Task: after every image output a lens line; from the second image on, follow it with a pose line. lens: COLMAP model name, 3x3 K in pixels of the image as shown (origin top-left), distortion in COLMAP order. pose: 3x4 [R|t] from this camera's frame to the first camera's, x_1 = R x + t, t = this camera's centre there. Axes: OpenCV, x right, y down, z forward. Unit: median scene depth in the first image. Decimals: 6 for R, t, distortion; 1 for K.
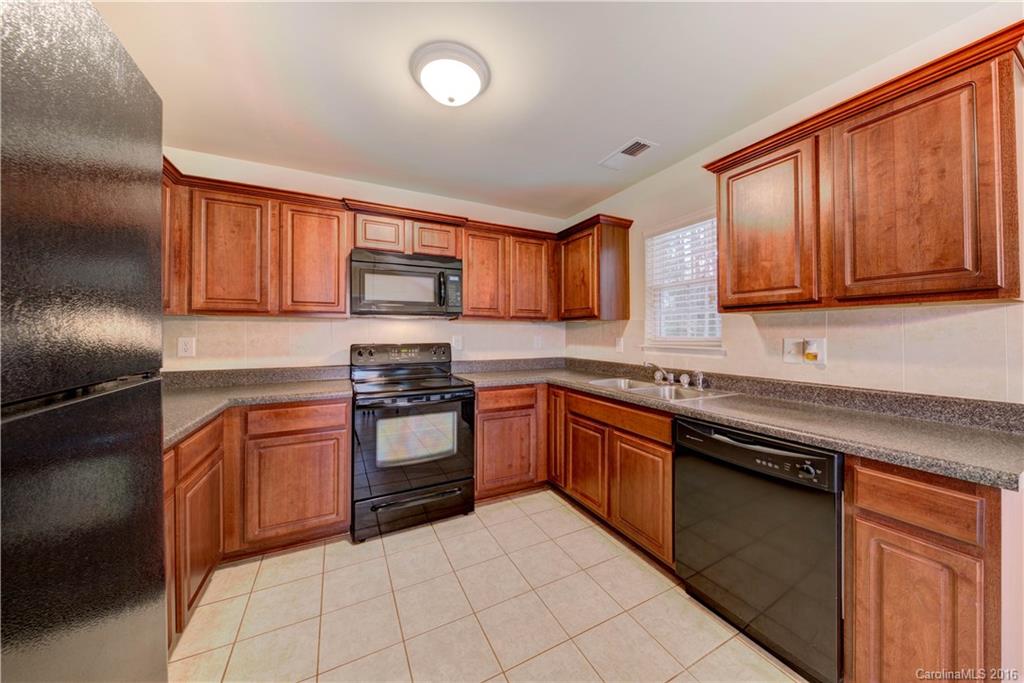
lens RADIAL K [[349.1, 0, 515.8], [0, 349.1, 321.8], [0, 0, 1]] dist [0.001608, 0.000004]
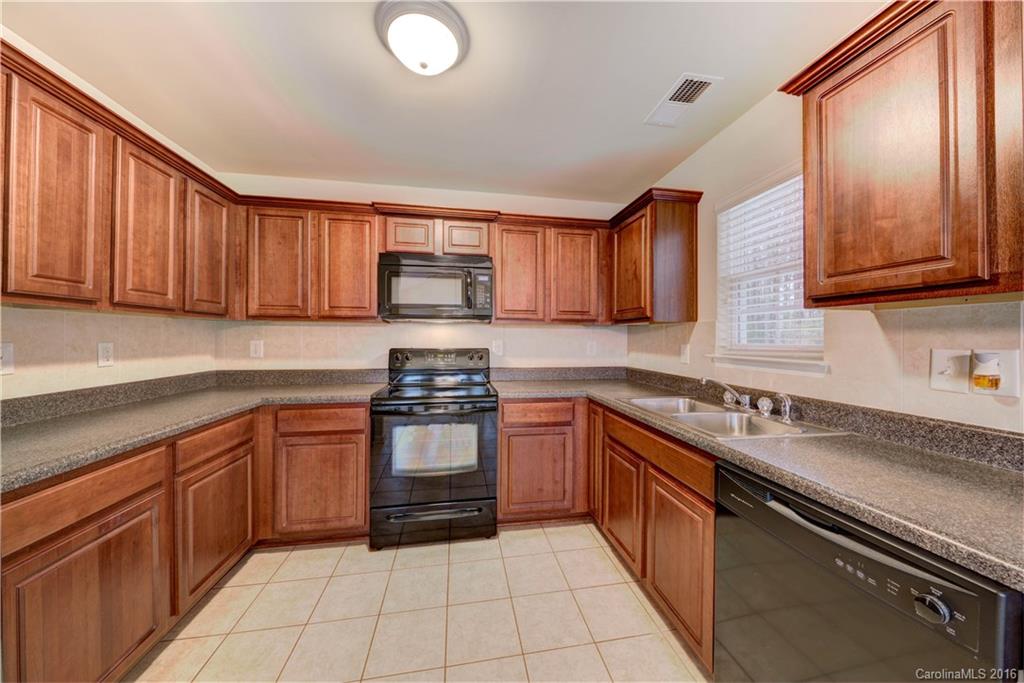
lens RADIAL K [[346.9, 0, 518.2], [0, 346.9, 330.7], [0, 0, 1]] dist [0.006394, -0.004216]
pose [[0.955567, -0.001485, -0.294770, 0.211342], [0.004811, 0.999933, 0.010558, 0.005387], [0.294734, -0.011507, 0.955510, 0.178524]]
